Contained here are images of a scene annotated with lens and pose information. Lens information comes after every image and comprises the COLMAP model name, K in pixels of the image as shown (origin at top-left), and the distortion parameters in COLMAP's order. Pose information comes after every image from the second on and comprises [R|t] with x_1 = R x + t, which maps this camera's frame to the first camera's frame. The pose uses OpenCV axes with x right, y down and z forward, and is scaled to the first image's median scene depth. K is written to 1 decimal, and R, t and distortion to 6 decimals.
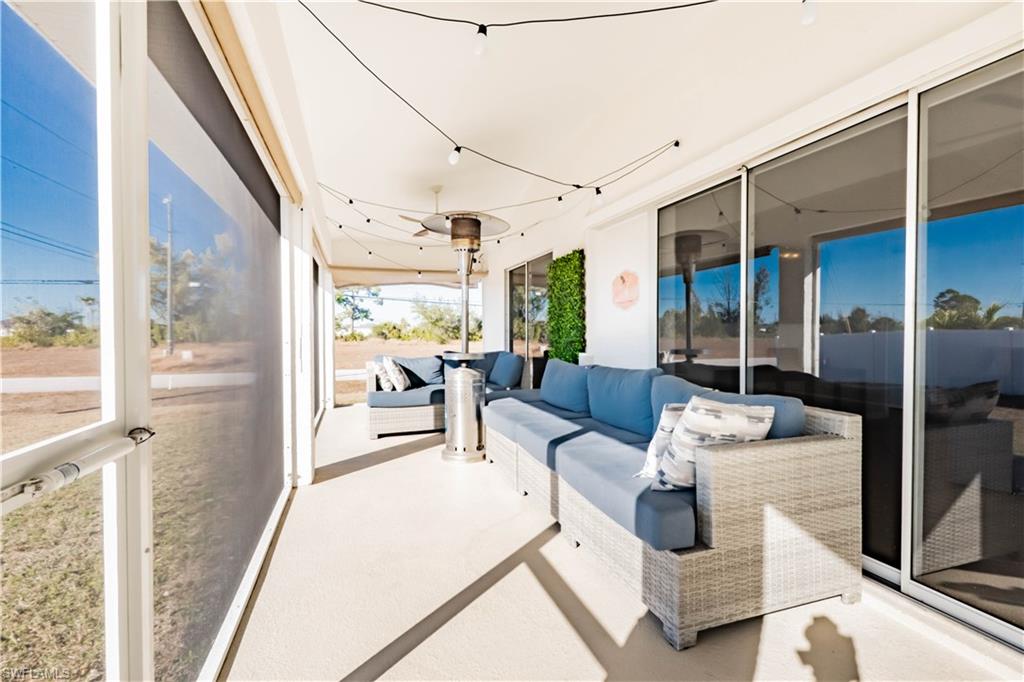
lens RADIAL K [[457.9, 0, 508.9], [0, 457.9, 341.8], [0, 0, 1]] dist [0.001642, 0.000091]
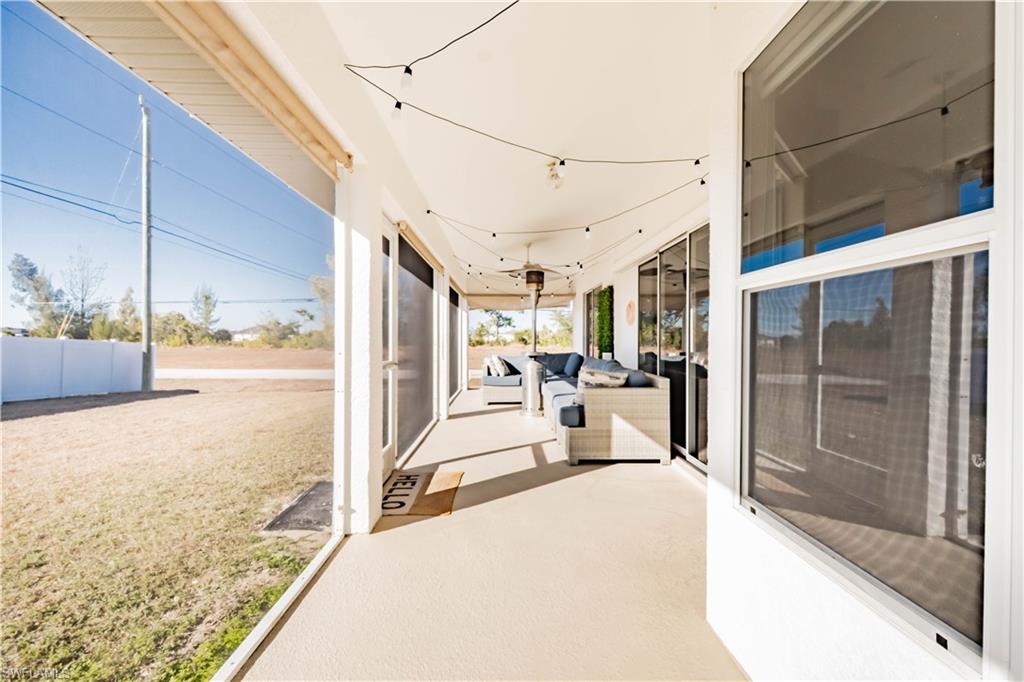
lens RADIAL K [[457.9, 0, 513.3], [0, 457.9, 340.8], [0, 0, 1]] dist [0.001642, 0.000091]
pose [[0.954808, 0.006289, -0.297158, 0.308696], [-0.010929, 0.999843, -0.013958, 0.008108], [0.297023, 0.016575, 0.954726, -0.572301]]
